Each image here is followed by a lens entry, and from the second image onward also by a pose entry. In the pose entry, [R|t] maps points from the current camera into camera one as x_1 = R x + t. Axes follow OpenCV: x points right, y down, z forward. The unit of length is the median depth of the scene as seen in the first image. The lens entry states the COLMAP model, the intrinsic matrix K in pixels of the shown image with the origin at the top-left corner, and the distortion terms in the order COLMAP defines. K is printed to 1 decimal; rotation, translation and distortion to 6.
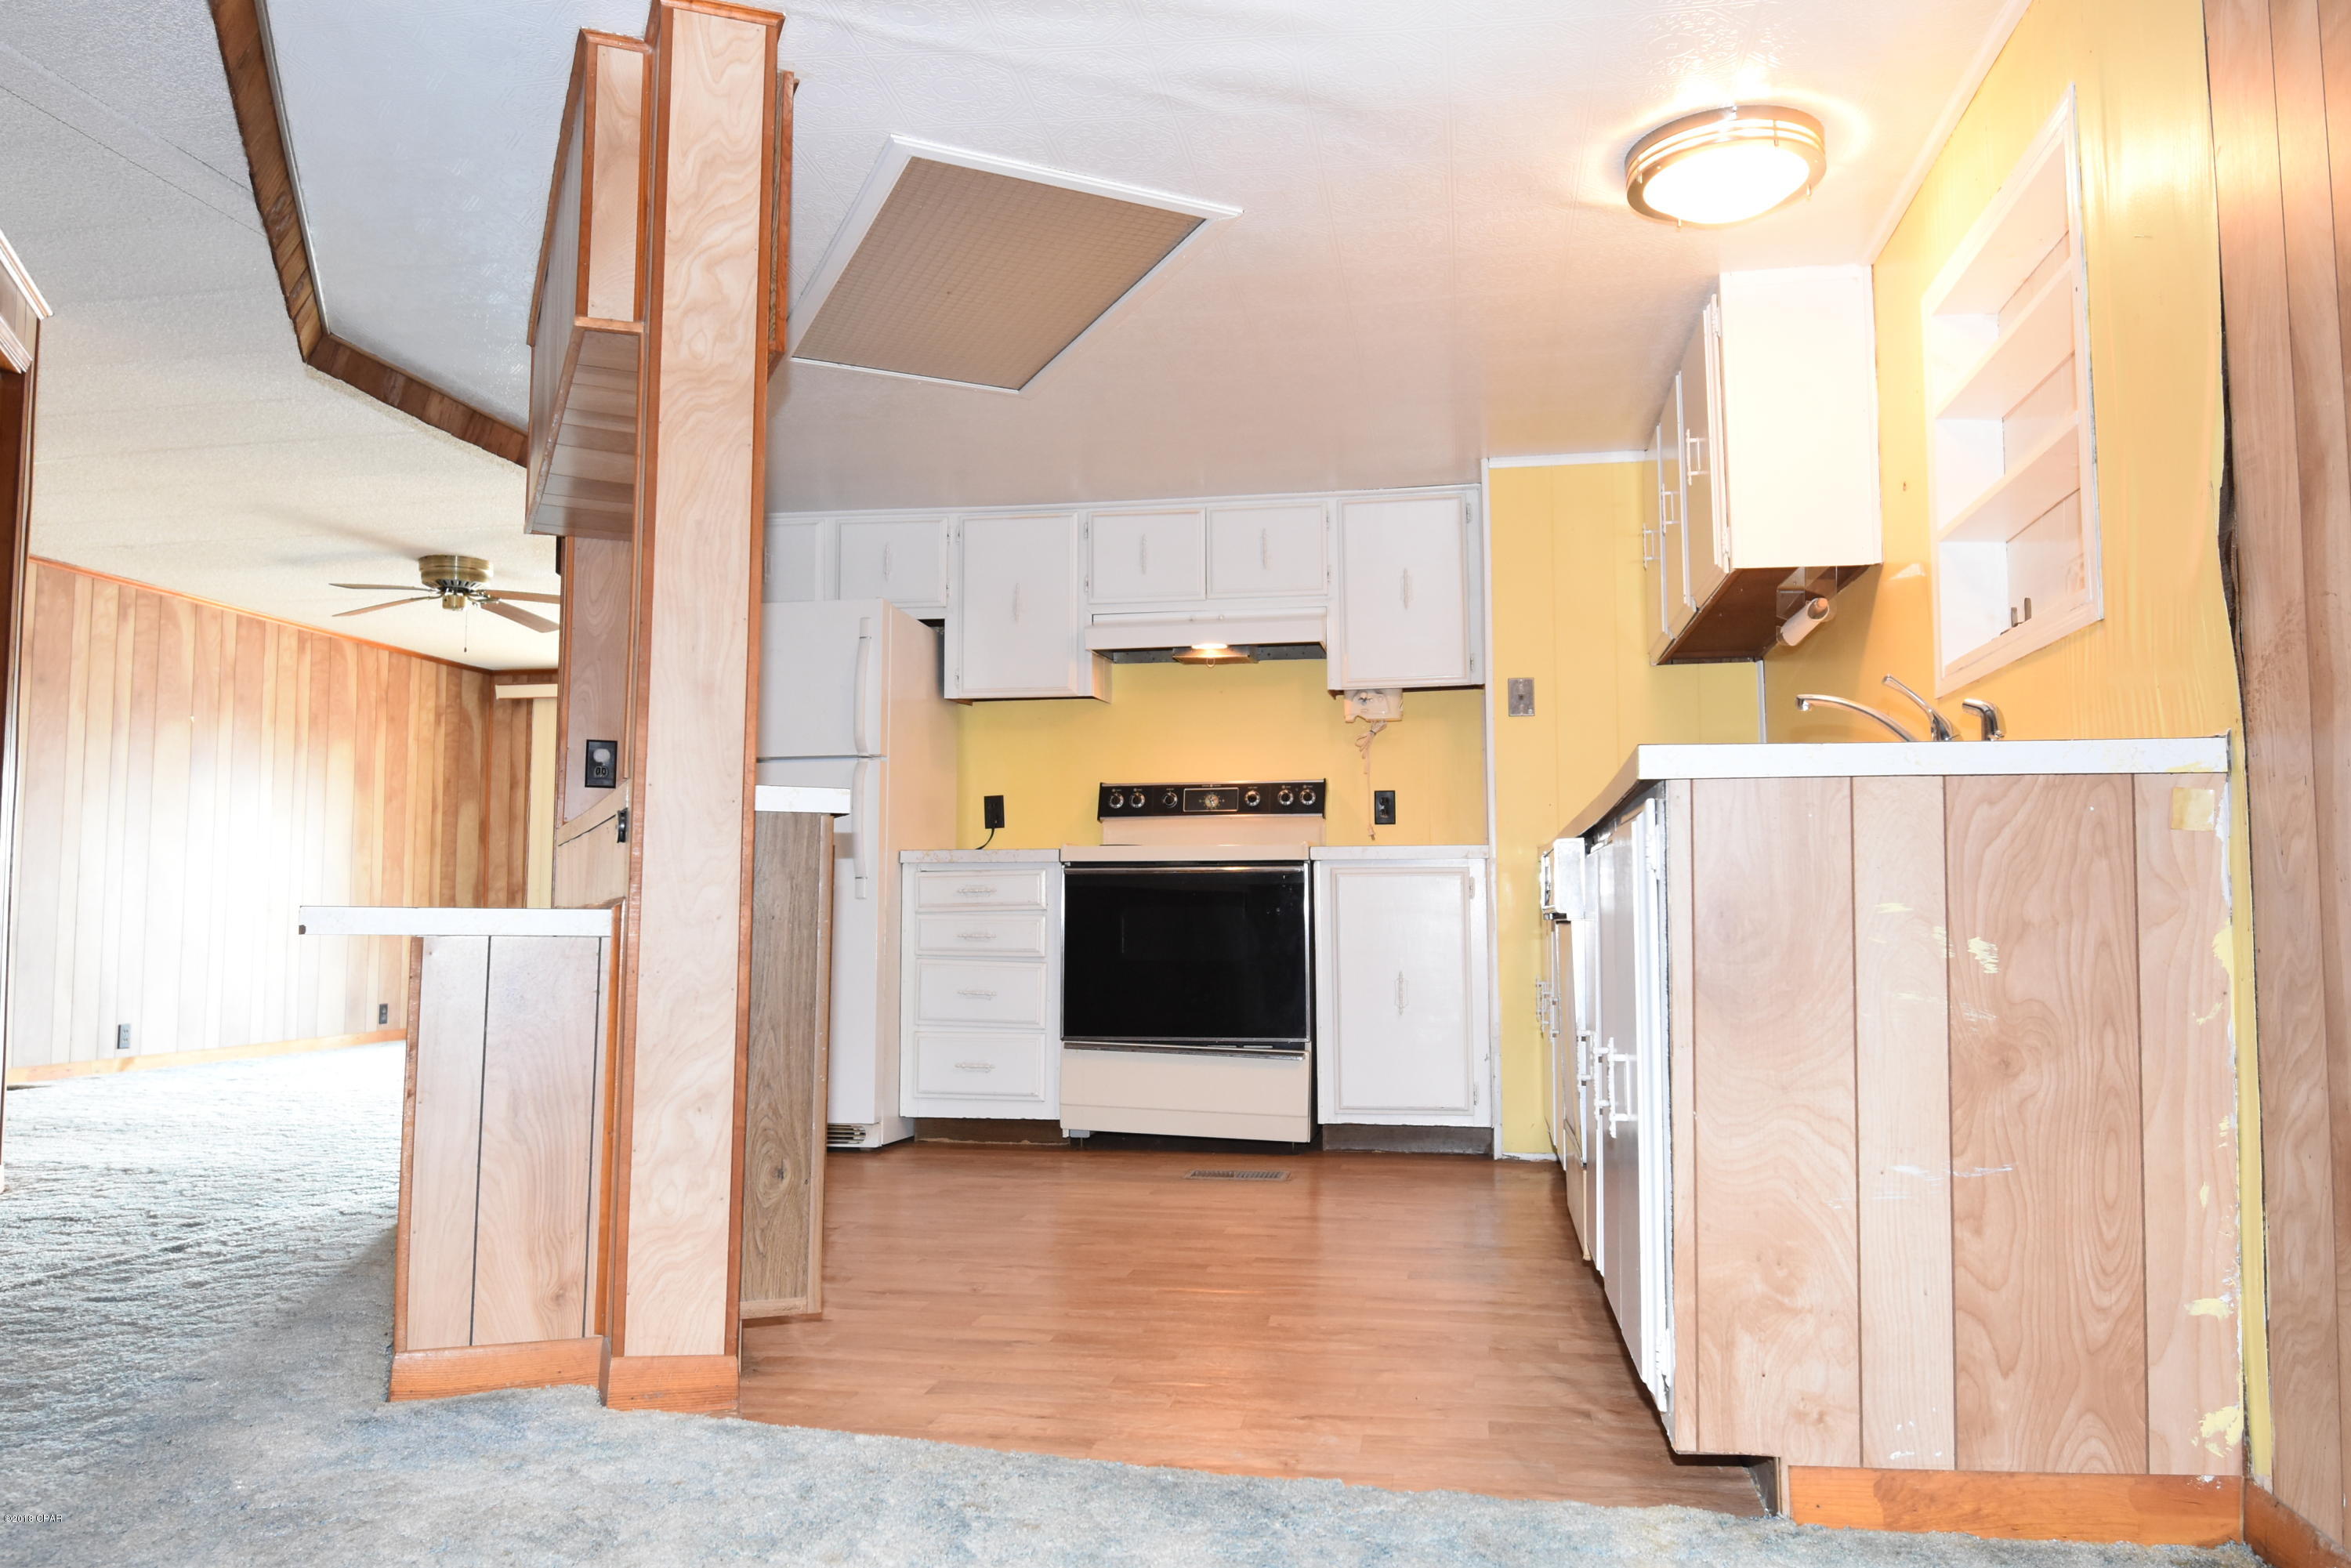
lens RADIAL K [[1676.3, 0, 1175.5], [0, 1676.3, 784.0], [0, 0, 1]] dist [-0.001553, -0.028545]
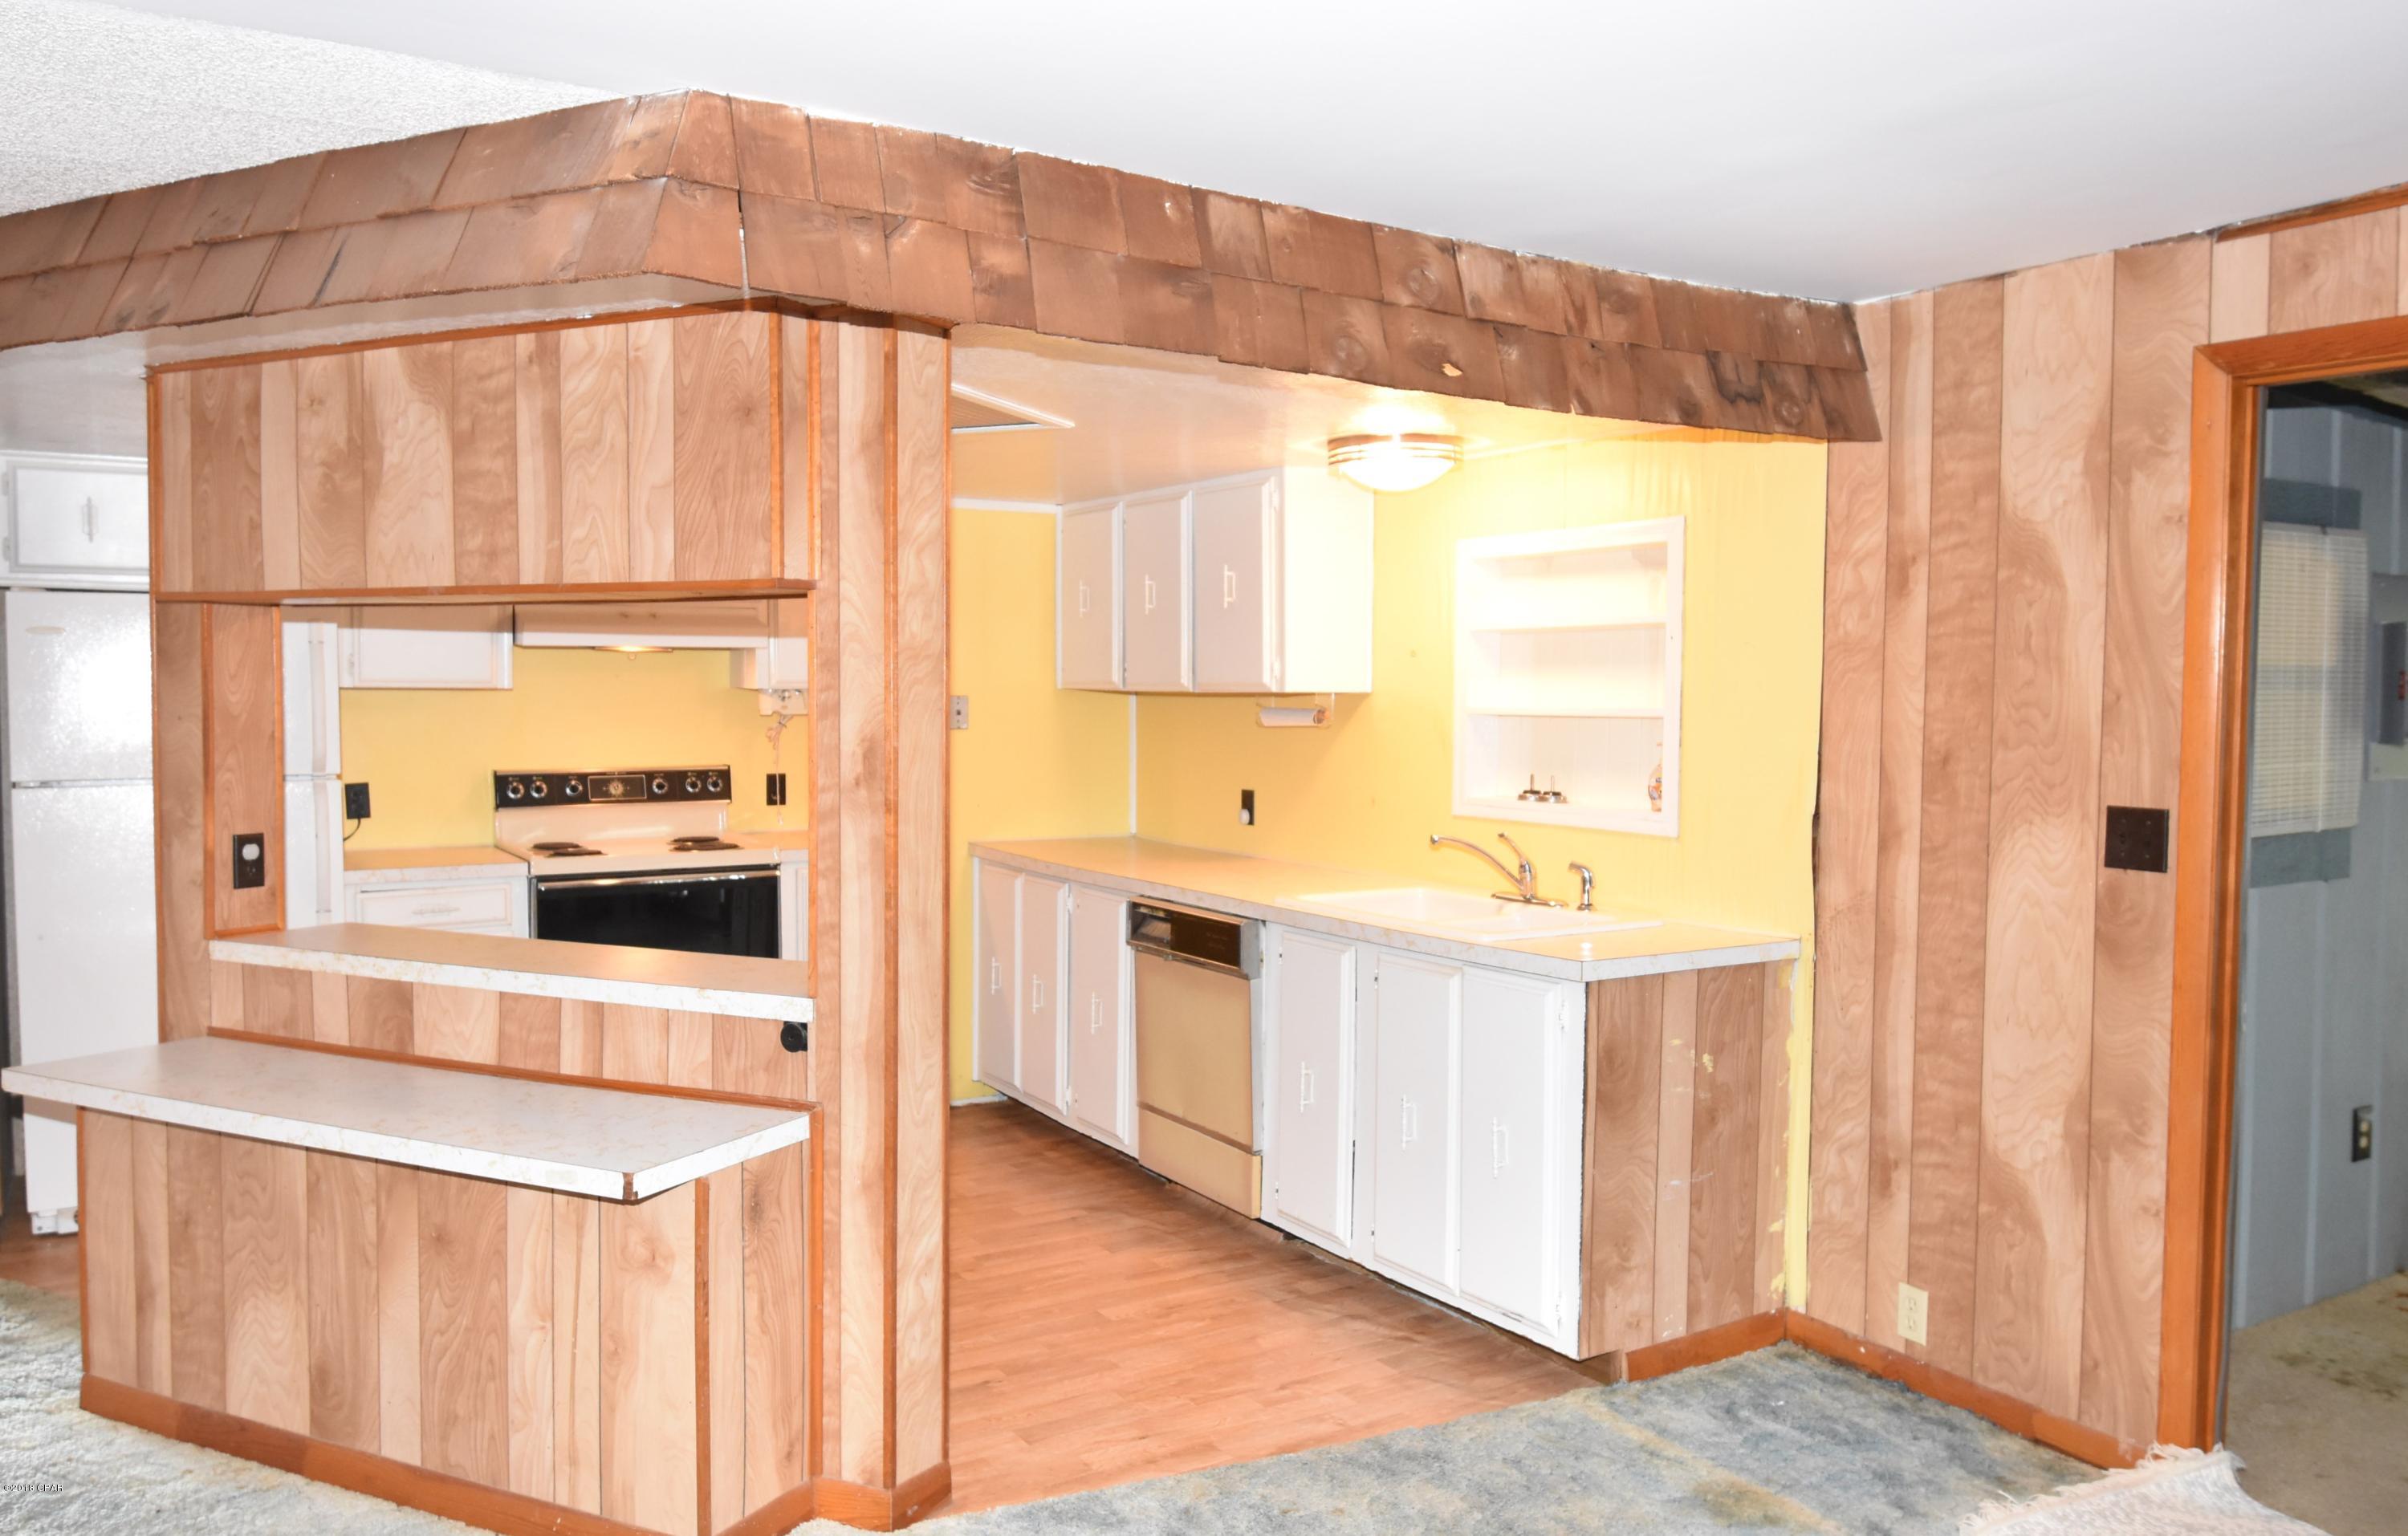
lens RADIAL K [[1781.1, 0, 1204.0], [0, 1781.1, 768.0], [0, 0, 1]] dist [0.002029, -0.000205]
pose [[0.748105, -0.028332, 0.662975, -1.001302], [-0.058034, 0.992467, 0.107898, -0.326459], [-0.661038, -0.119194, 0.740825, -0.042847]]
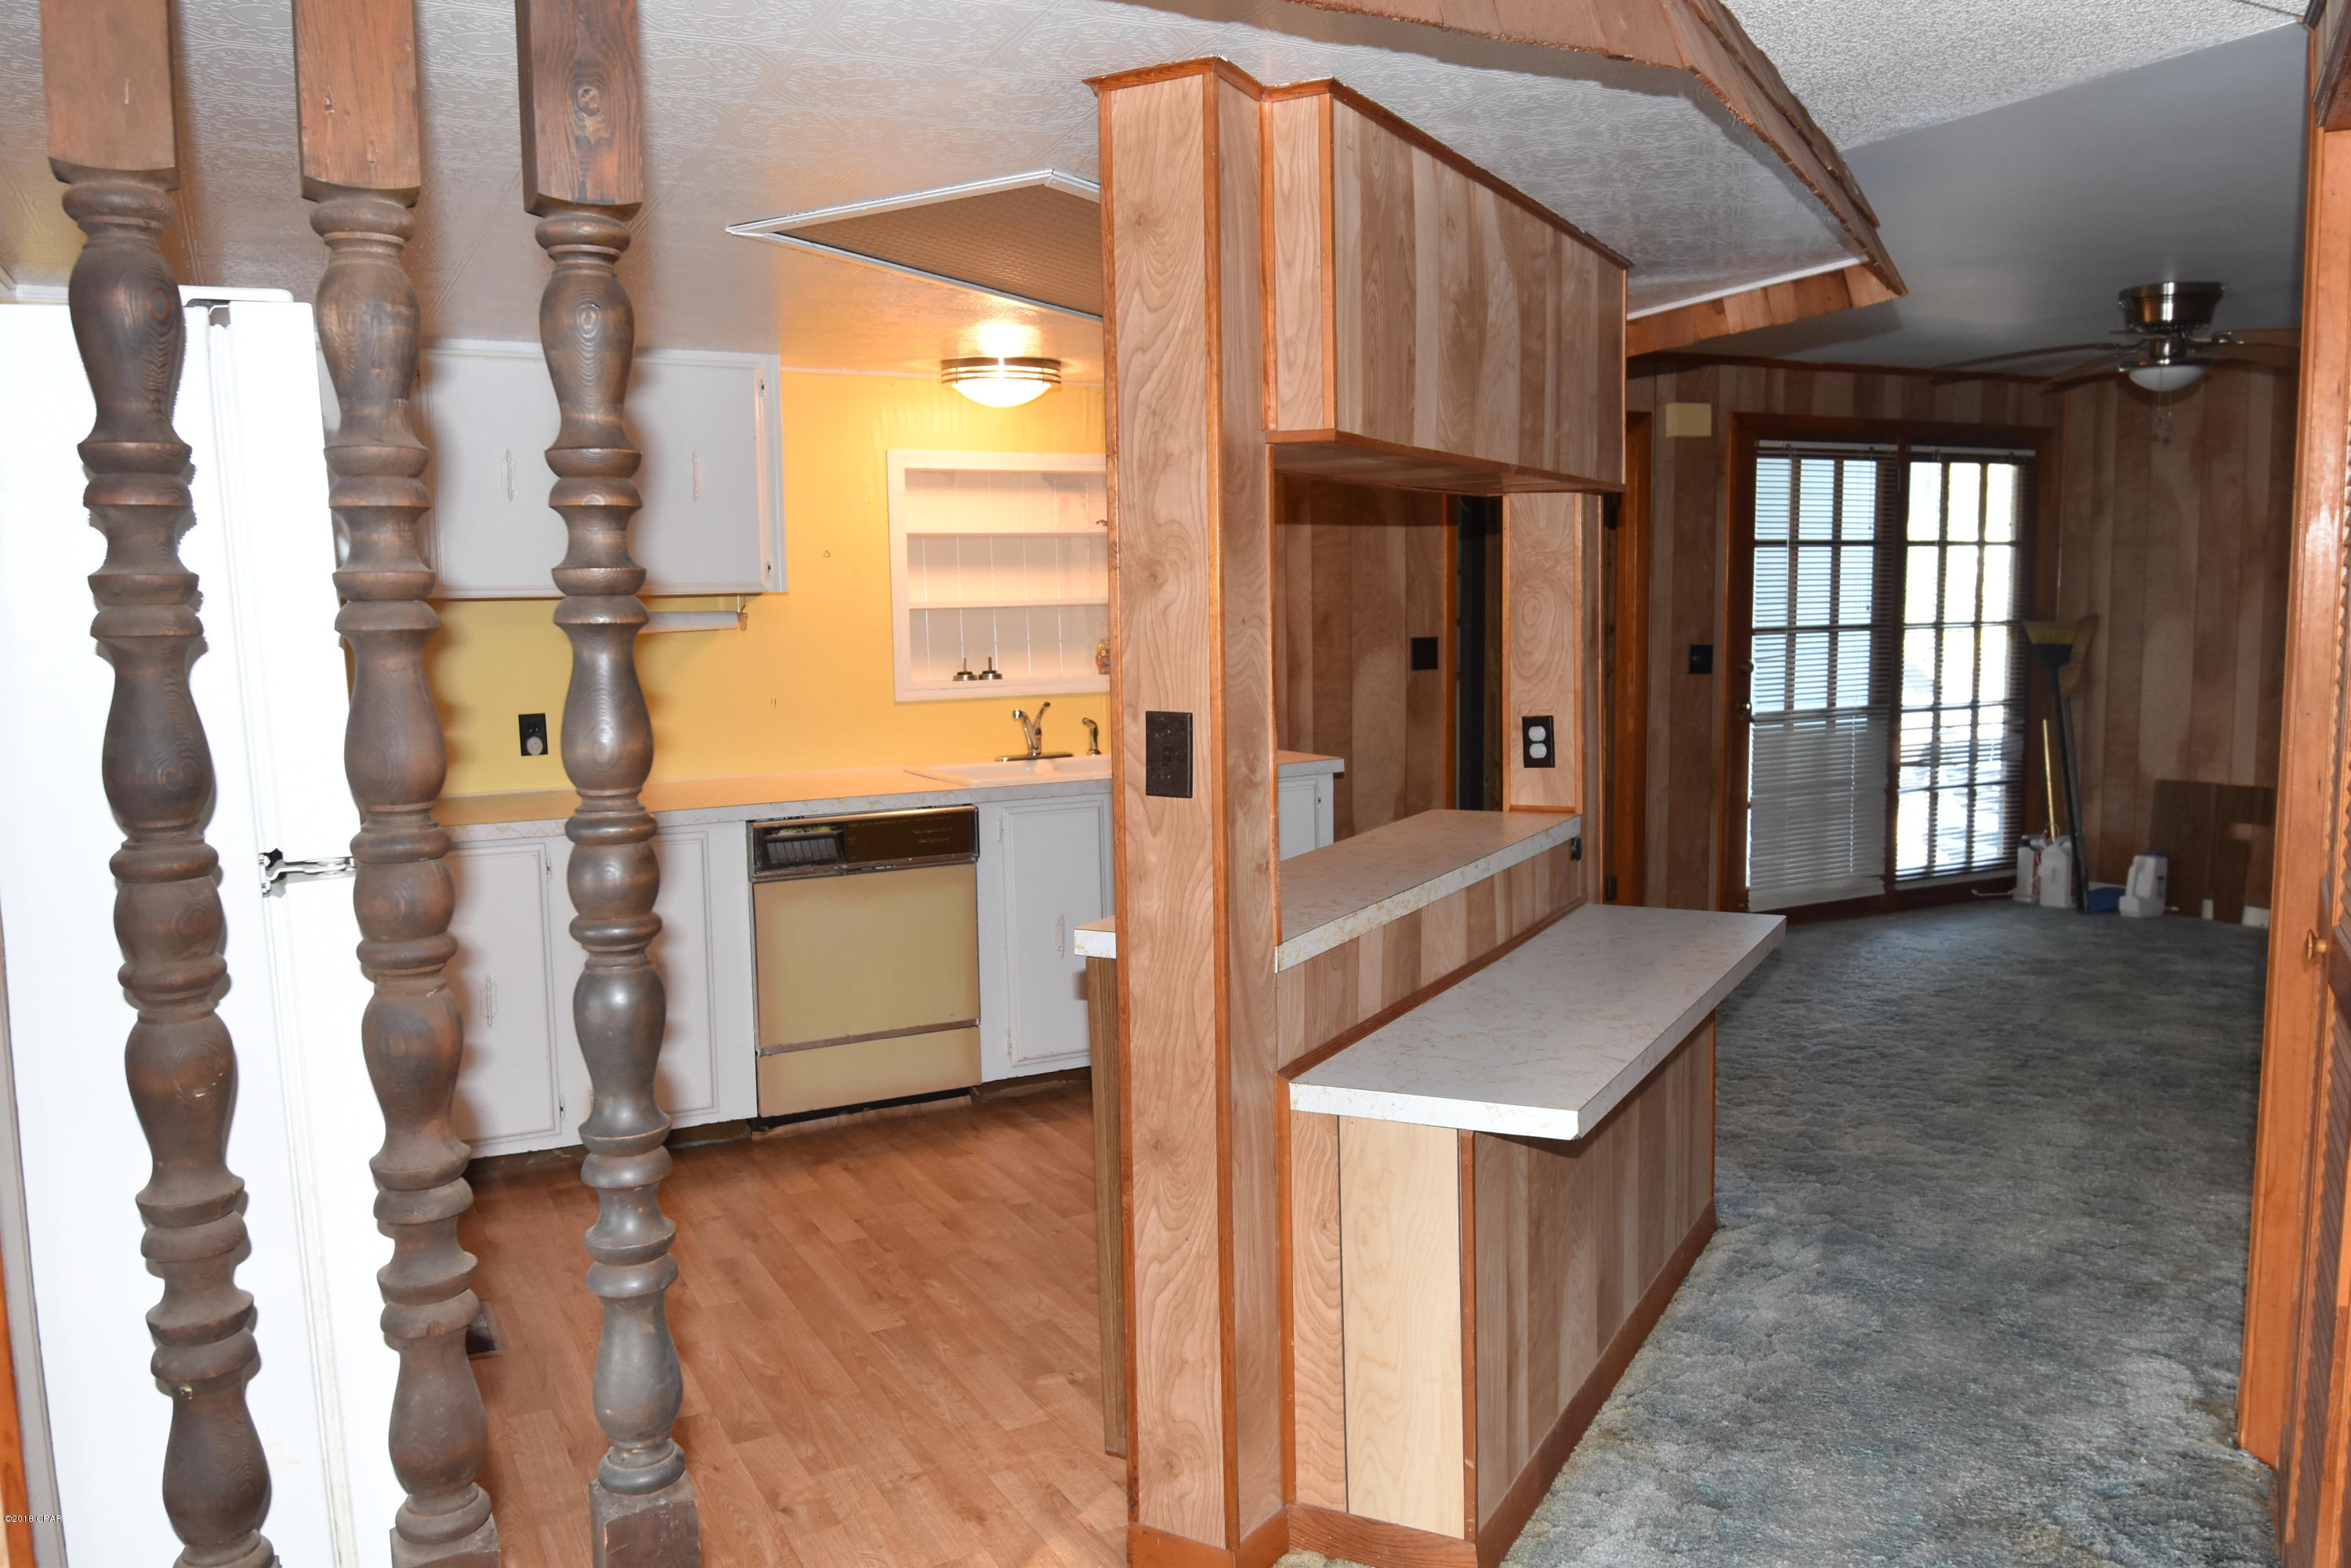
lens RADIAL K [[1756.7, 0, 1175.5], [0, 1756.7, 784.0], [0, 0, 1]] dist [0.005336, 0.001557]
pose [[-0.610615, -0.075755, 0.788296, -1.418924], [-0.046091, 0.997126, 0.060121, -0.108217], [-0.790585, 0.000377, -0.612352, 2.437501]]
